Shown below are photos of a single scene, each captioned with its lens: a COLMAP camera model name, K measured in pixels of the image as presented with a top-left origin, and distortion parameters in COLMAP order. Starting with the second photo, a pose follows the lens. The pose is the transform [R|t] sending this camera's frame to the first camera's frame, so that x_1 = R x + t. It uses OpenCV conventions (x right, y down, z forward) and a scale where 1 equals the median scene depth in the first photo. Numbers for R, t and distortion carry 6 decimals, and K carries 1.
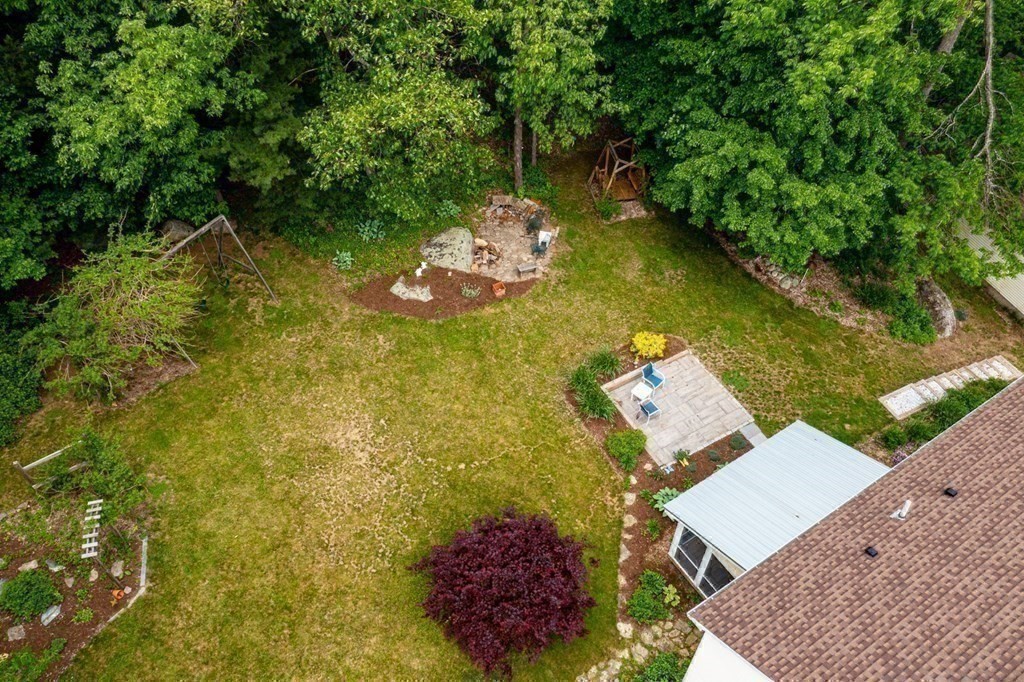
lens RADIAL K [[772.9, 0, 512.0], [0, 772.9, 341.0], [0, 0, 1]] dist [0.004016, 0.000592]
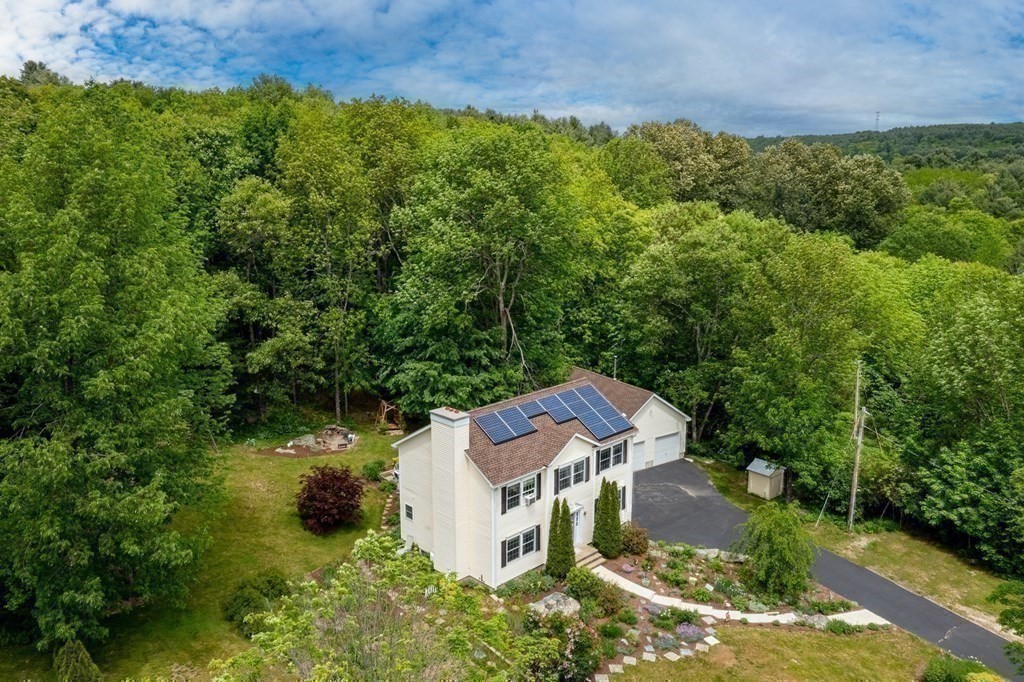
lens RADIAL K [[772.9, 0, 512.0], [0, 772.9, 341.0], [0, 0, 1]] dist [0.004016, 0.000592]
pose [[0.977491, -0.032620, 0.208438, 0.041969], [0.150207, 0.801374, -0.578997, 0.985299], [-0.148150, 0.597273, 0.788236, -0.900535]]
